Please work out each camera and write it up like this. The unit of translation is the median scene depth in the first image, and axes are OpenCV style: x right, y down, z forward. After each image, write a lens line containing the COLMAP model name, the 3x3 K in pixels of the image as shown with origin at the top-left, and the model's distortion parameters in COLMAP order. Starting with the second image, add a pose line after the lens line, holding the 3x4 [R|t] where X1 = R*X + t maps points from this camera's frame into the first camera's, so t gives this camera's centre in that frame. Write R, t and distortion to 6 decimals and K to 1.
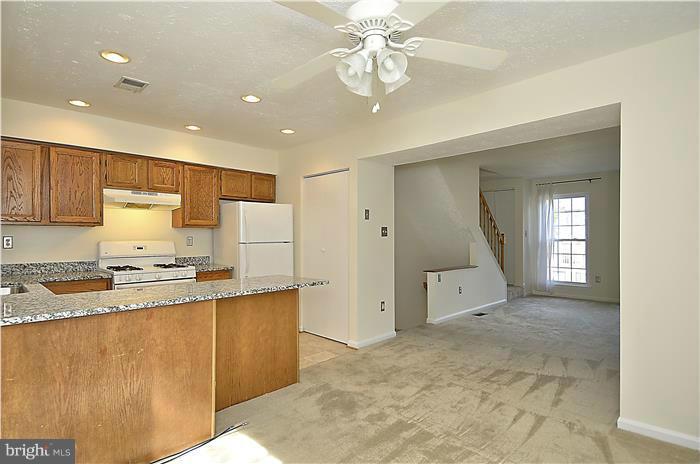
lens RADIAL K [[370.9, 0, 350.6], [0, 370.9, 233.8], [0, 0, 1]] dist [0.030286, -0.017494]
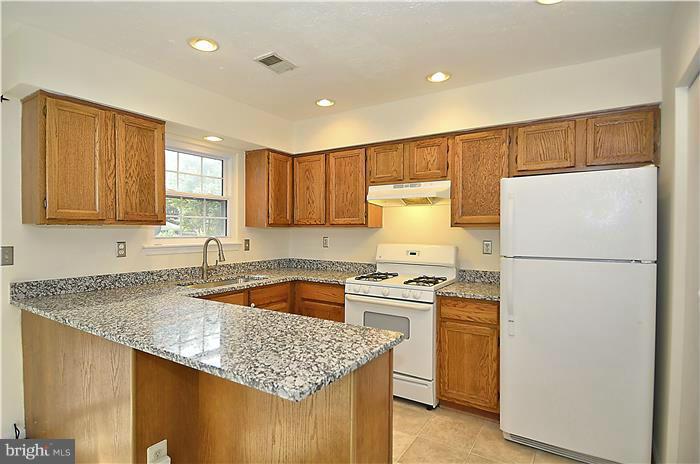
lens RADIAL K [[370.9, 0, 350.0], [0, 370.9, 235.5], [0, 0, 1]] dist [0.030286, -0.017494]
pose [[0.190771, 0.015473, -0.981513, 0.207418], [0.001725, 0.999869, 0.016097, -0.014371], [0.981633, -0.004764, 0.190719, 0.727154]]
